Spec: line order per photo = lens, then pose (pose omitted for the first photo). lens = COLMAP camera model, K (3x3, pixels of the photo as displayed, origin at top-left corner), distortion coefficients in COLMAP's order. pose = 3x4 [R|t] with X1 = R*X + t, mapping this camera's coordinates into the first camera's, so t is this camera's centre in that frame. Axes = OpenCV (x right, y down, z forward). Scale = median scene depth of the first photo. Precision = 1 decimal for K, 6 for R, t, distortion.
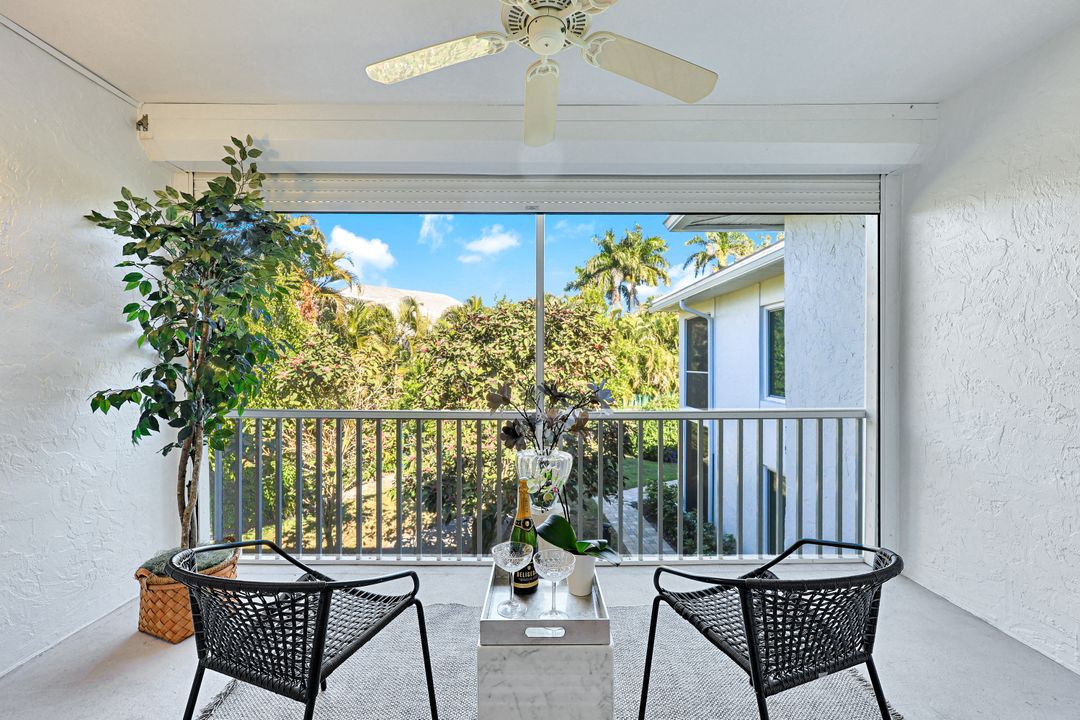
lens RADIAL K [[433.1, 0, 534.6], [0, 433.1, 363.5], [0, 0, 1]] dist [0.001571, 0.000018]
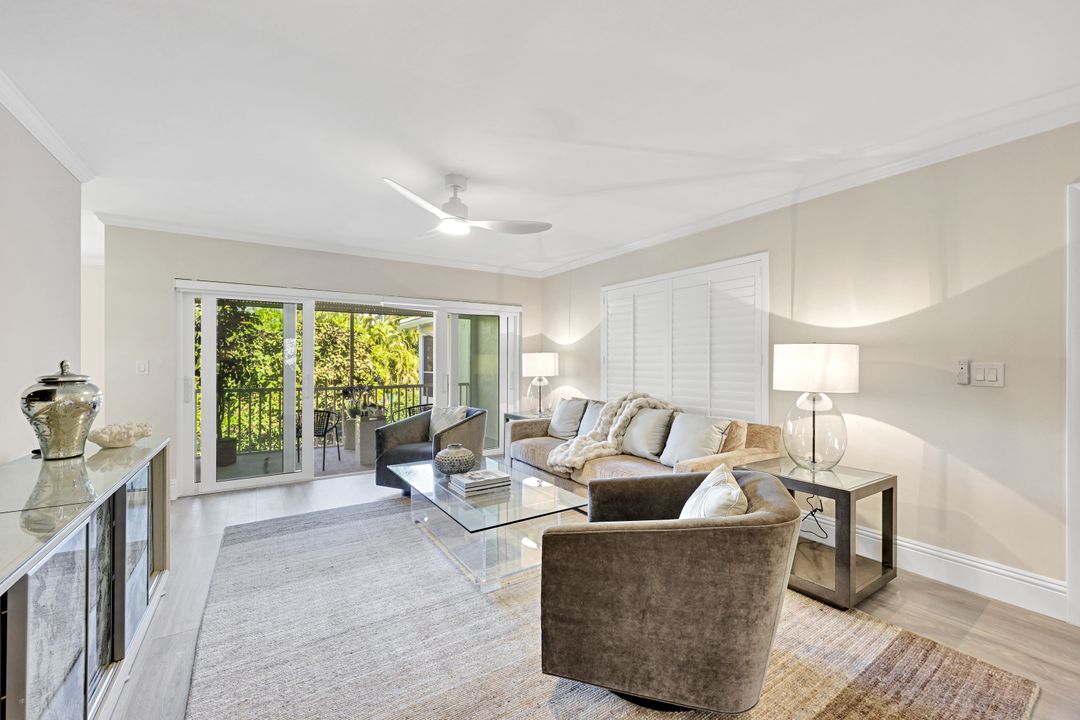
lens RADIAL K [[433.1, 0, 537.6], [0, 433.1, 361.9], [0, 0, 1]] dist [0.001571, 0.000018]
pose [[0.843579, 0.003380, 0.536995, -0.139799], [0.000982, 0.999969, -0.007837, -0.004939], [-0.537005, 0.007138, 0.843549, -0.569523]]
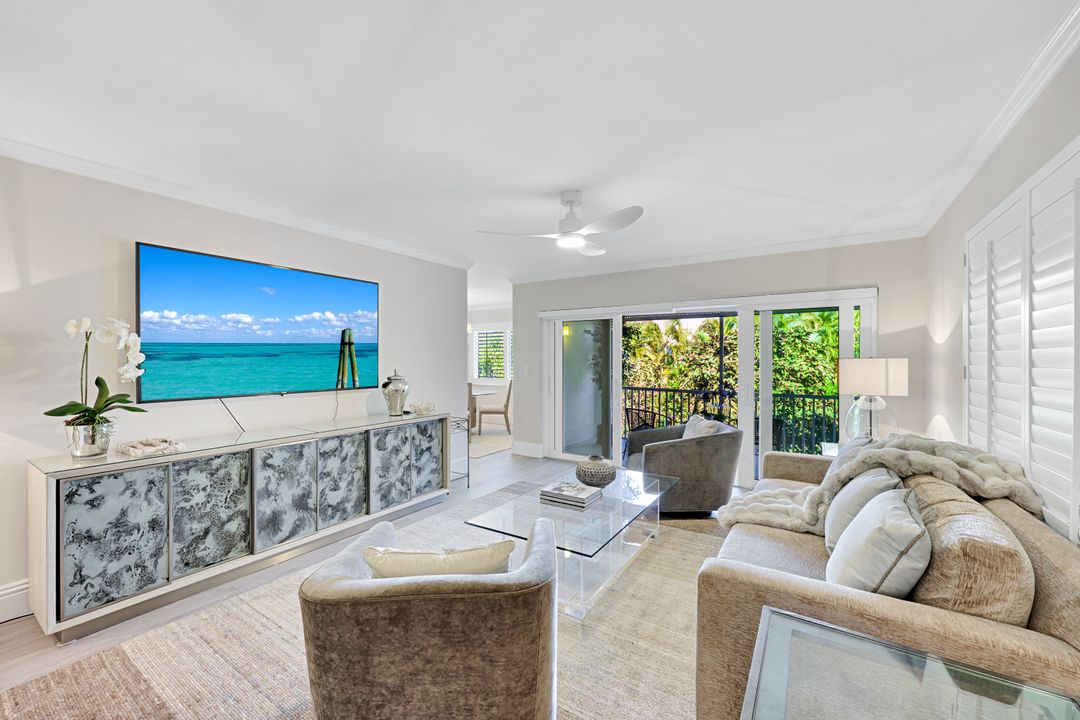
lens RADIAL K [[433.1, 0, 535.9], [0, 433.1, 362.2], [0, 0, 1]] dist [0.001571, 0.000018]
pose [[0.830738, 0.007769, -0.556610, 0.168946], [-0.009281, 0.999957, 0.000105, -0.016913], [0.556586, 0.005079, 0.830774, -0.552942]]
